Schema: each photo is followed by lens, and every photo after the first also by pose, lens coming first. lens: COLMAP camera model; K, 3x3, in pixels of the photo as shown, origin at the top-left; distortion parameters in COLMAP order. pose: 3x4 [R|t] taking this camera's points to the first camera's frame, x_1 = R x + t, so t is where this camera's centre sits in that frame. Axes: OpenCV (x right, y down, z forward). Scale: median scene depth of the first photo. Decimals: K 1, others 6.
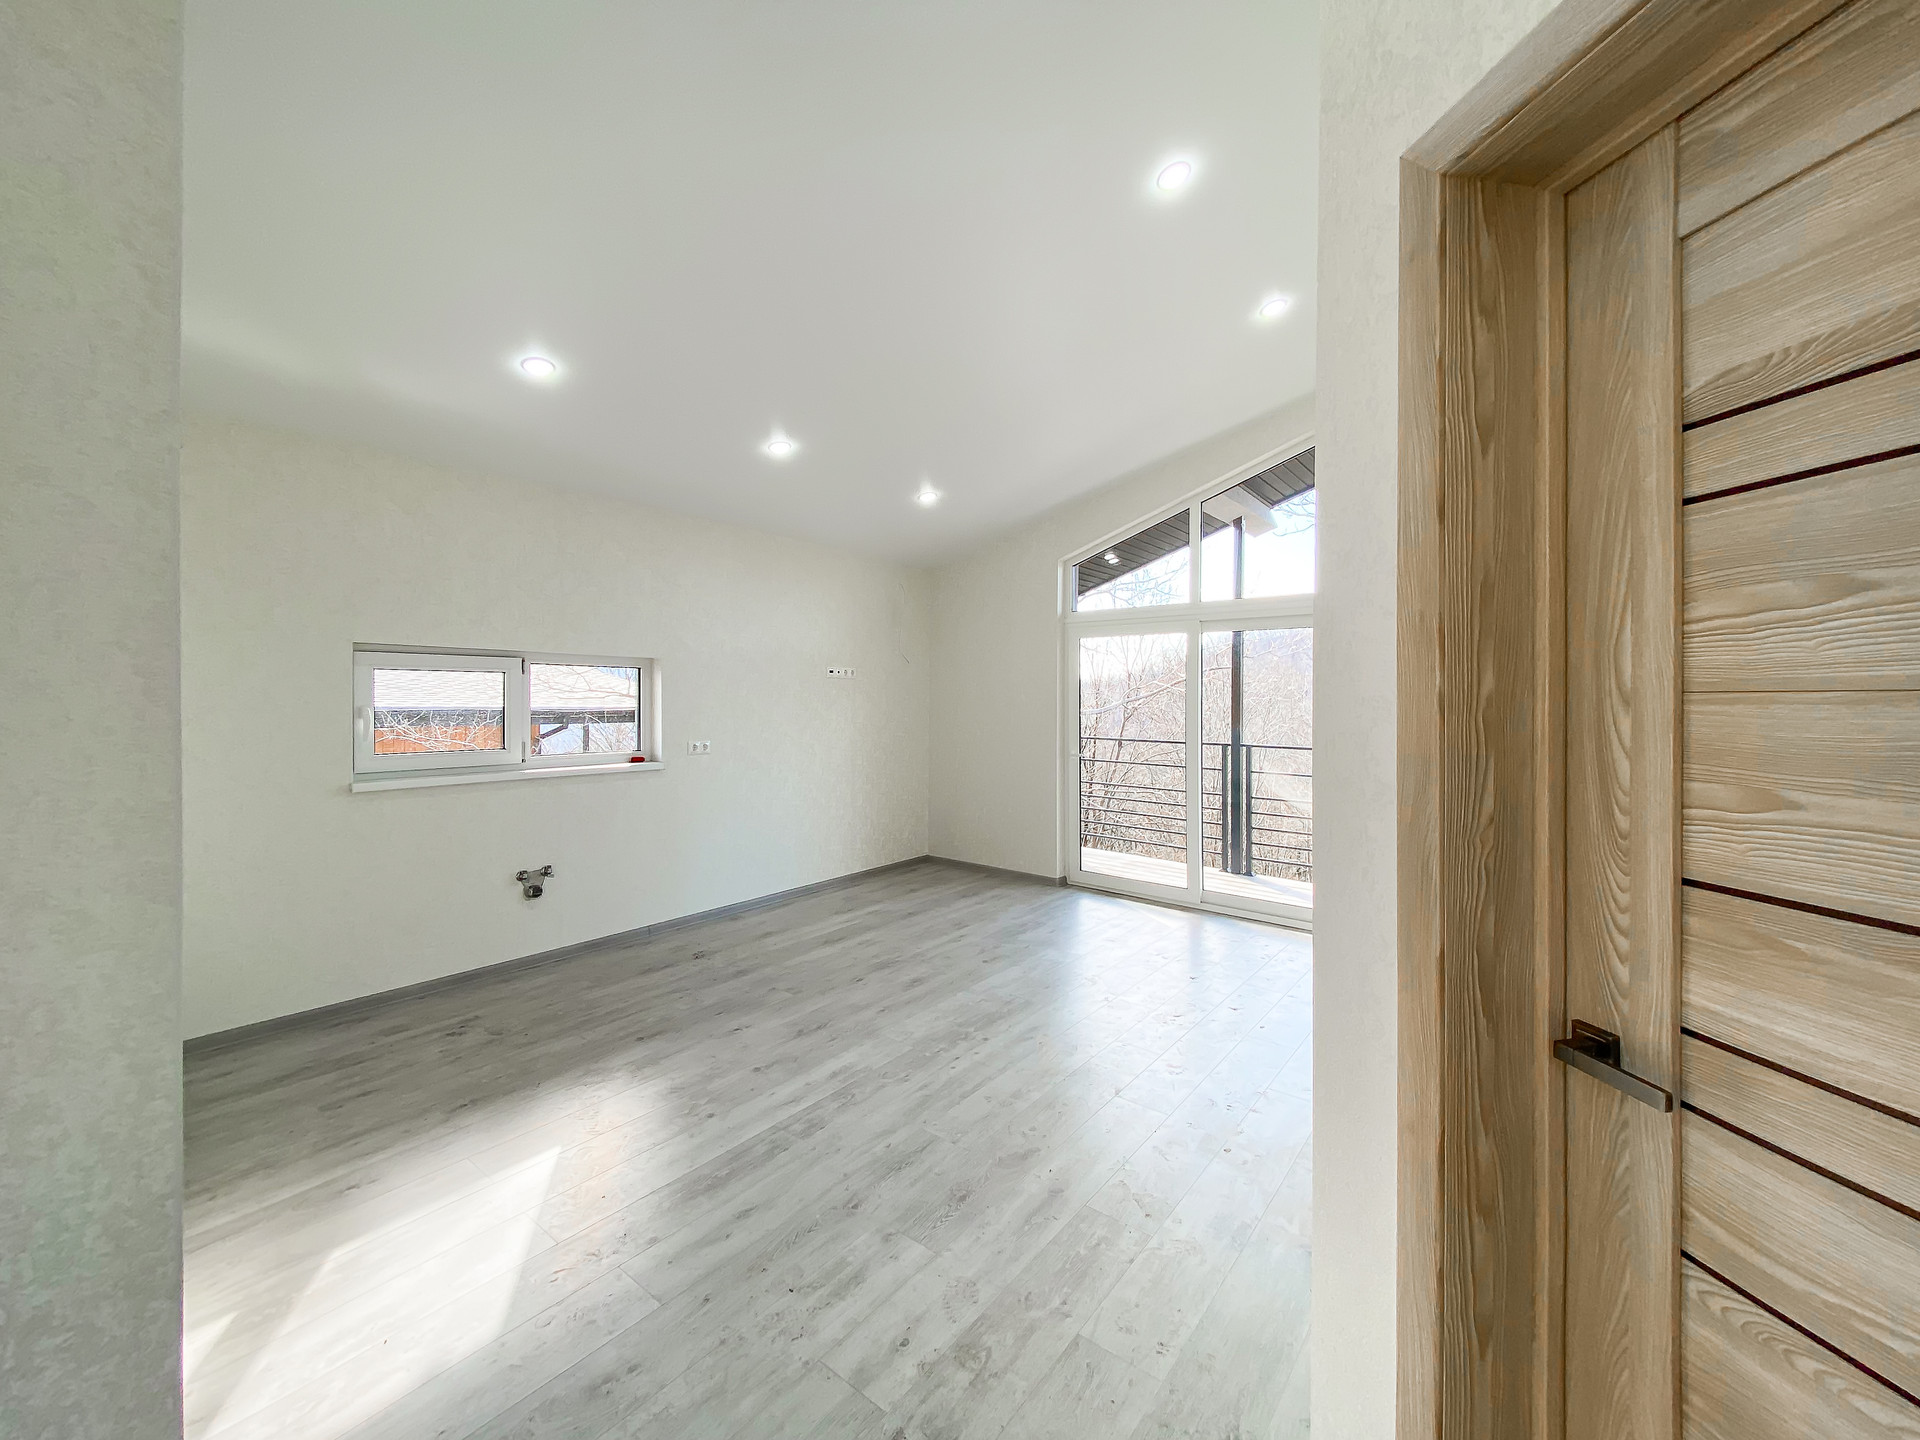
lens RADIAL K [[789.7, 0, 934.4], [0, 789.7, 700.1], [0, 0, 1]] dist [0.025287, -0.011739]
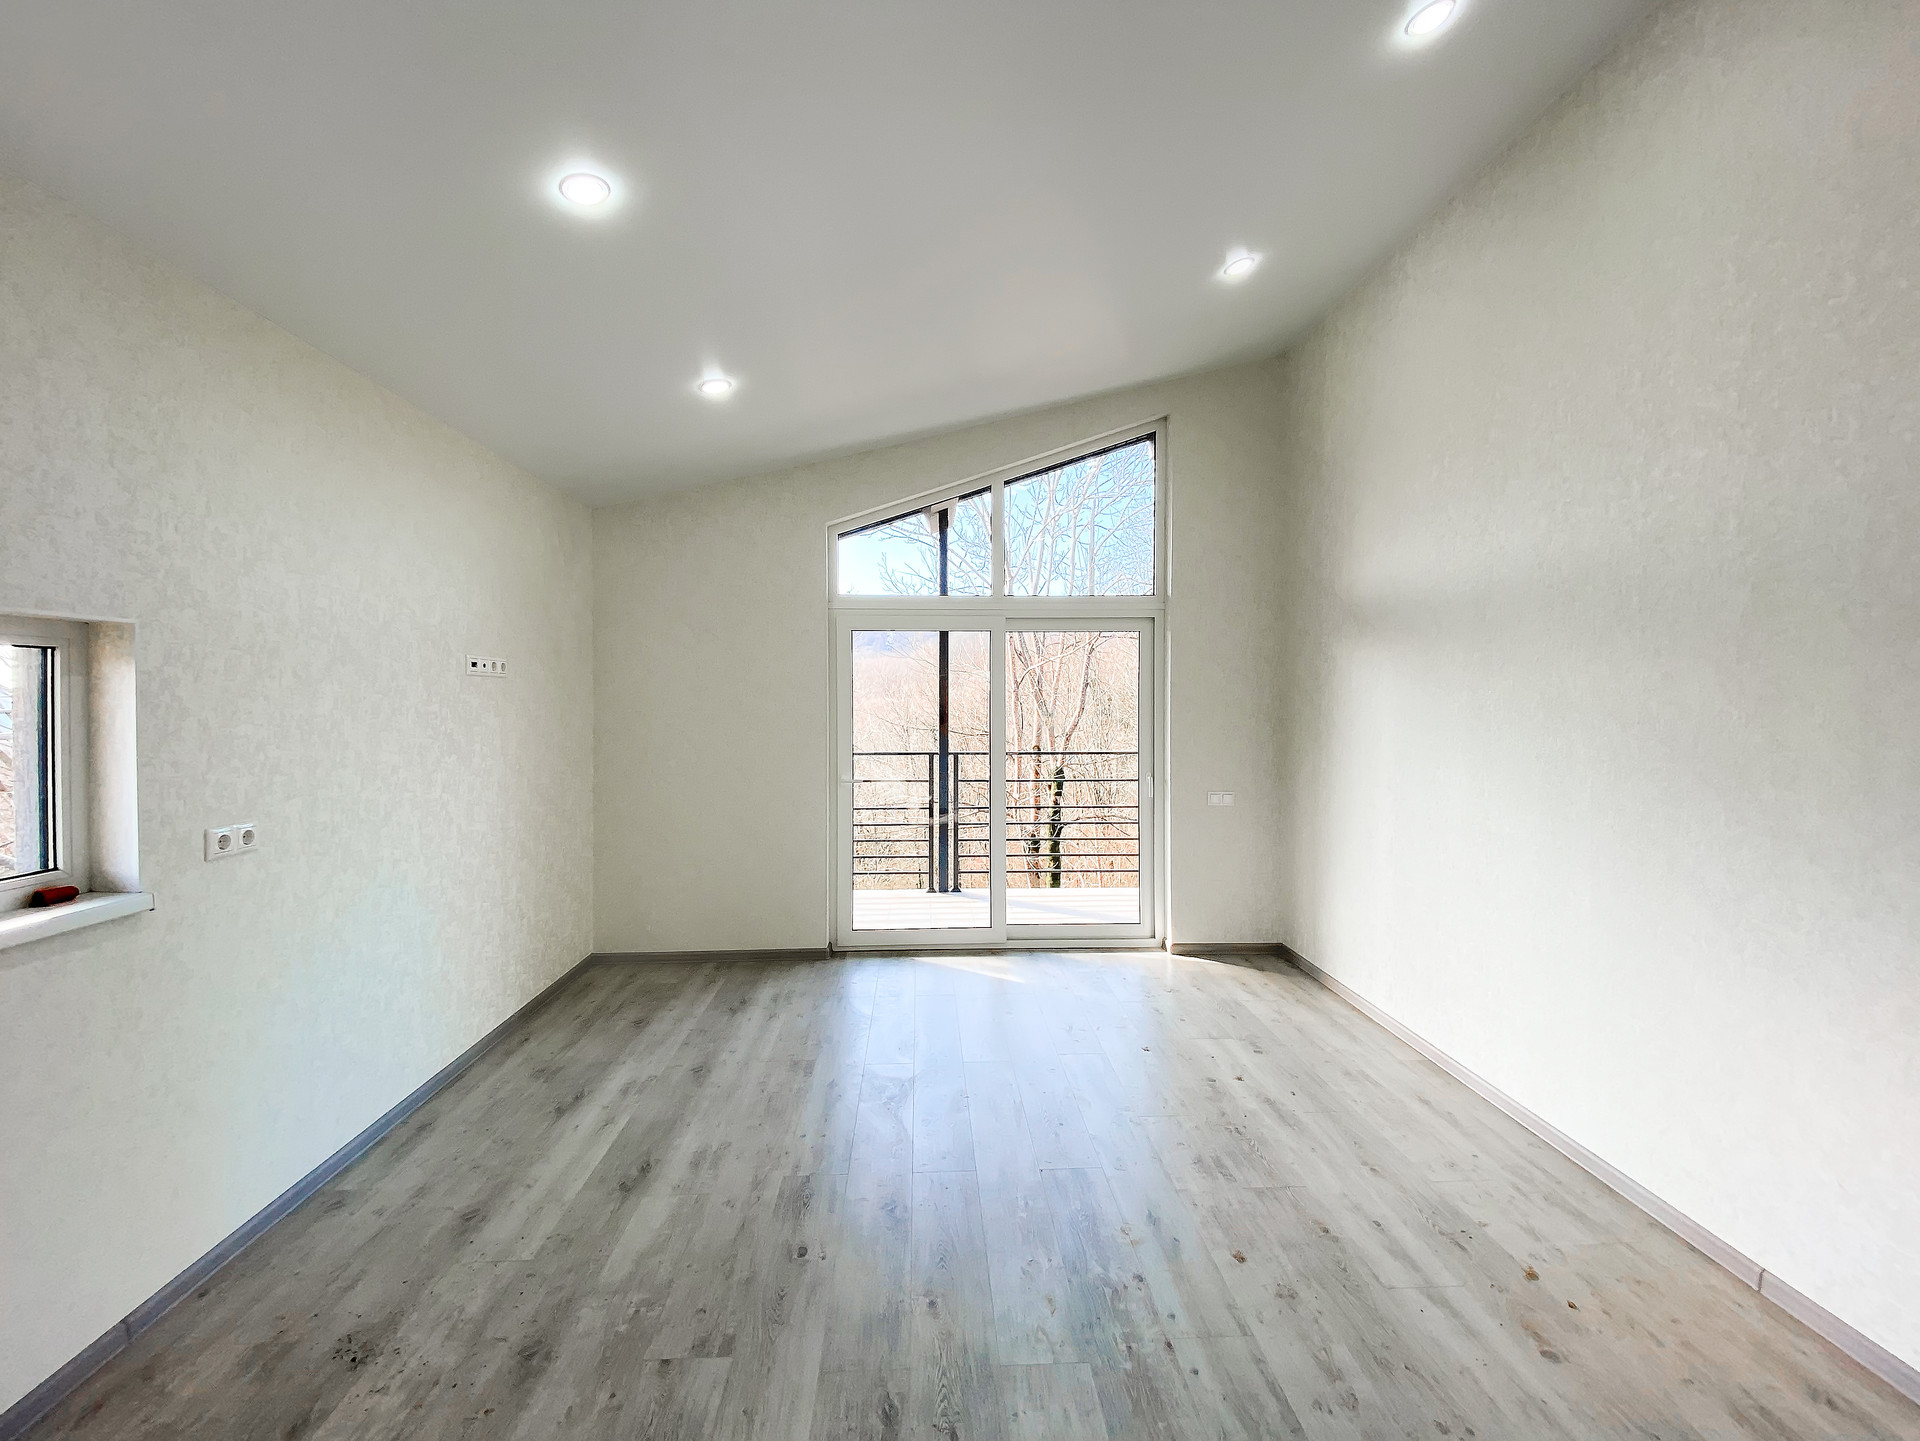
lens RADIAL K [[789.7, 0, 950.5], [0, 789.7, 710.7], [0, 0, 1]] dist [0.025287, -0.011739]
pose [[0.743136, -0.016484, 0.668937, -0.274792], [-0.001211, 0.999662, 0.025980, -0.019211], [-0.669139, -0.020117, 0.742865, 0.395887]]
